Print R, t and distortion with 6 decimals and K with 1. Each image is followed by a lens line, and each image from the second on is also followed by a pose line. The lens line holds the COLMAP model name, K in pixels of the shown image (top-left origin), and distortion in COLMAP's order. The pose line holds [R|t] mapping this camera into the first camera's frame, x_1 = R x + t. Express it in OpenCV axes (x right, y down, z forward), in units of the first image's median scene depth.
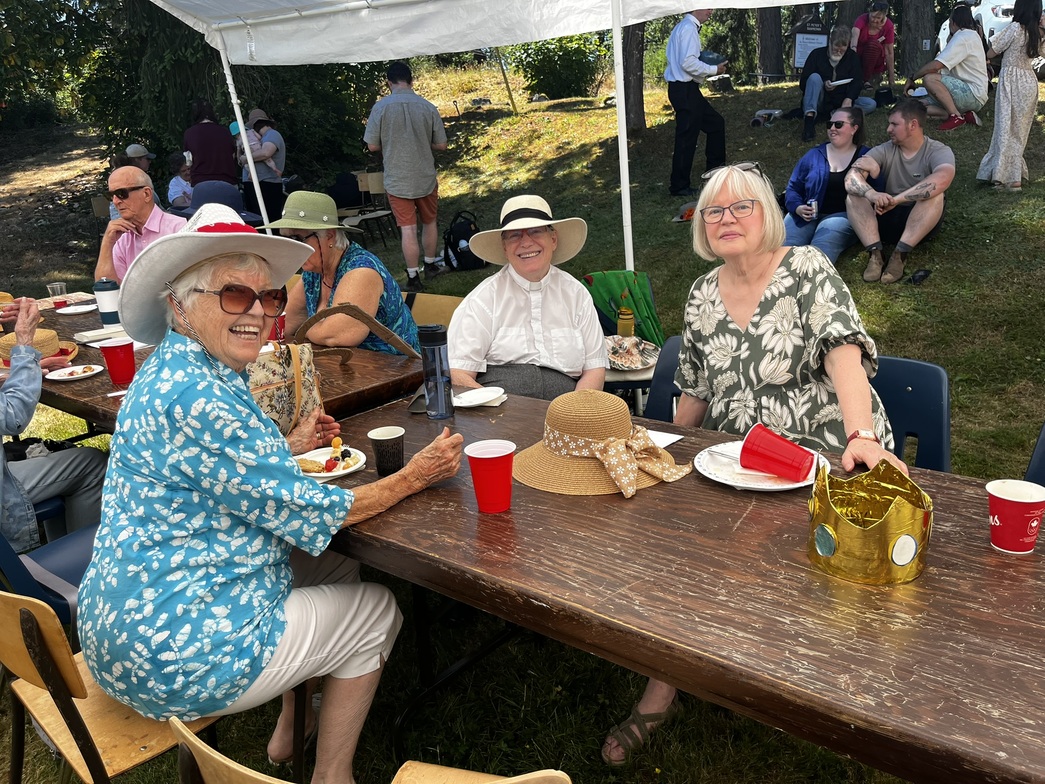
lens RADIAL K [[816.5, 0, 514.6], [0, 816.5, 401.5], [0, 0, 1]] dist [0.060277, -0.089629]
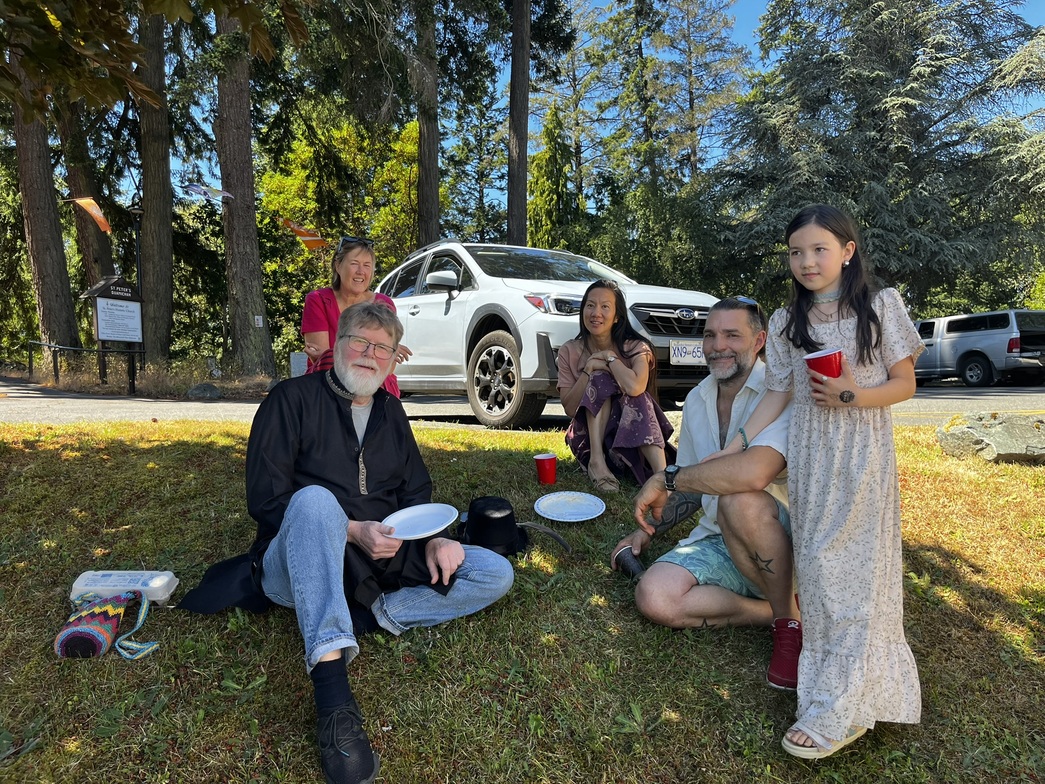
lens RADIAL K [[783.6, 0, 511.6], [0, 783.6, 397.6], [0, 0, 1]] dist [0.038728, -0.055816]
pose [[0.699466, 0.005773, 0.714643, 0.216857], [0.216670, 0.951190, -0.219752, -0.335775], [-0.681030, 0.308551, 0.664074, 0.741540]]
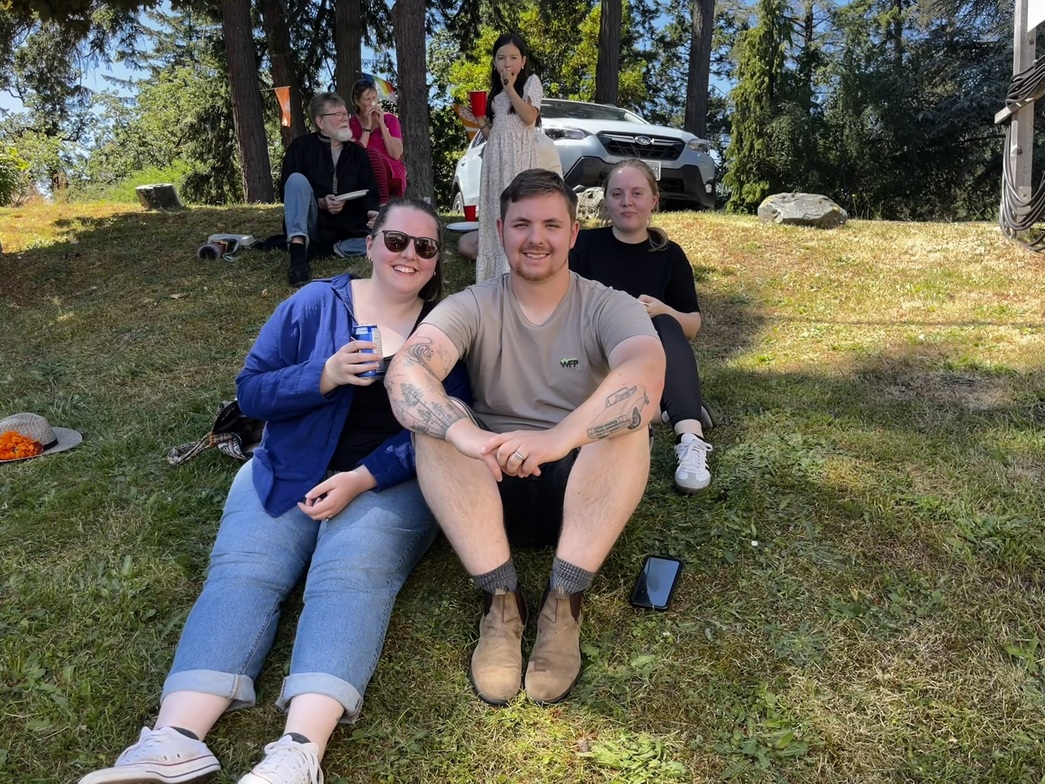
lens RADIAL K [[816.5, 0, 514.6], [0, 816.5, 401.5], [0, 0, 1]] dist [0.060277, -0.089629]
pose [[0.846114, -0.026542, 0.532341, 0.172579], [0.122734, 0.981622, -0.146134, -0.133780], [-0.518679, 0.188982, 0.833821, 0.451685]]
